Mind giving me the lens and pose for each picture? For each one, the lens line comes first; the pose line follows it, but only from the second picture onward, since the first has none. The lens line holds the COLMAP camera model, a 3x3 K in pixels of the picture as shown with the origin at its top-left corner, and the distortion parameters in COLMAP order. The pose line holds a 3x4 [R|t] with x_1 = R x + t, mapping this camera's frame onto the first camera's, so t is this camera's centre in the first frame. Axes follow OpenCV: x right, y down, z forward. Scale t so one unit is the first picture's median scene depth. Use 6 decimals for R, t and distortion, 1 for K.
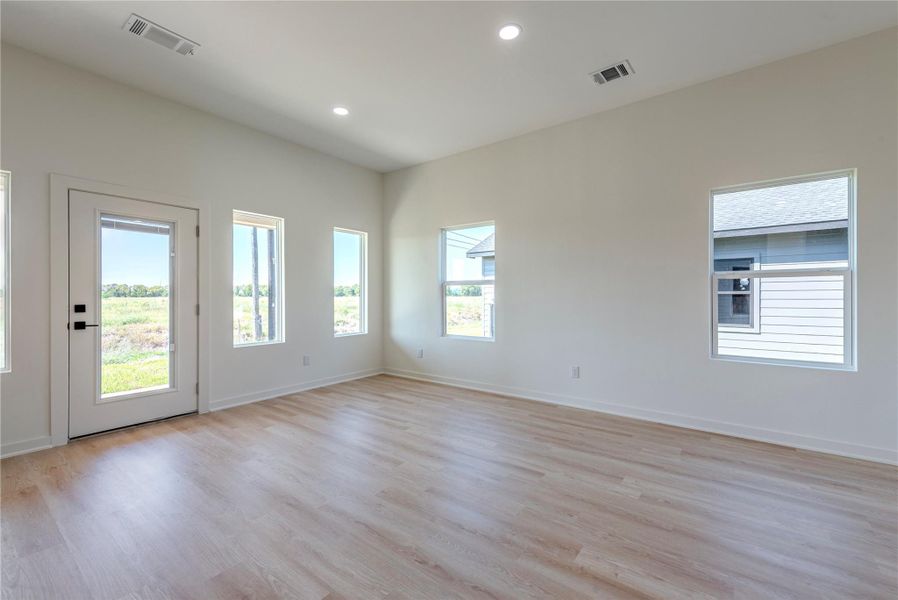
lens RADIAL K [[380.4, 0, 450.7], [0, 380.4, 298.8], [0, 0, 1]] dist [0.011714, -0.000258]
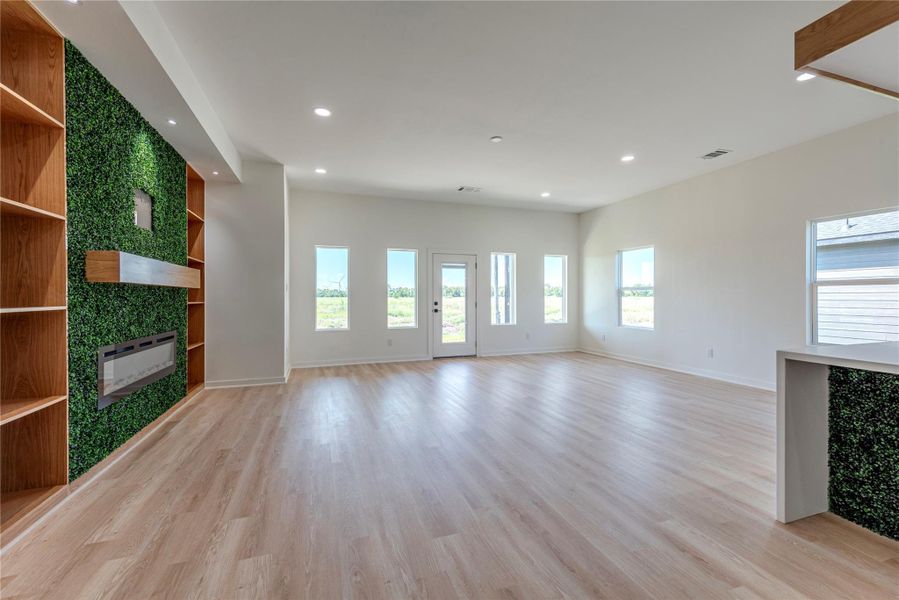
lens RADIAL K [[380.8, 0, 451.2], [0, 380.8, 298.8], [0, 0, 1]] dist [0.011714, -0.000258]
pose [[0.836275, 0.003381, -0.548299, 0.303057], [-0.001034, 0.999989, 0.004589, -0.010762], [0.548309, -0.003271, 0.836270, -0.692857]]
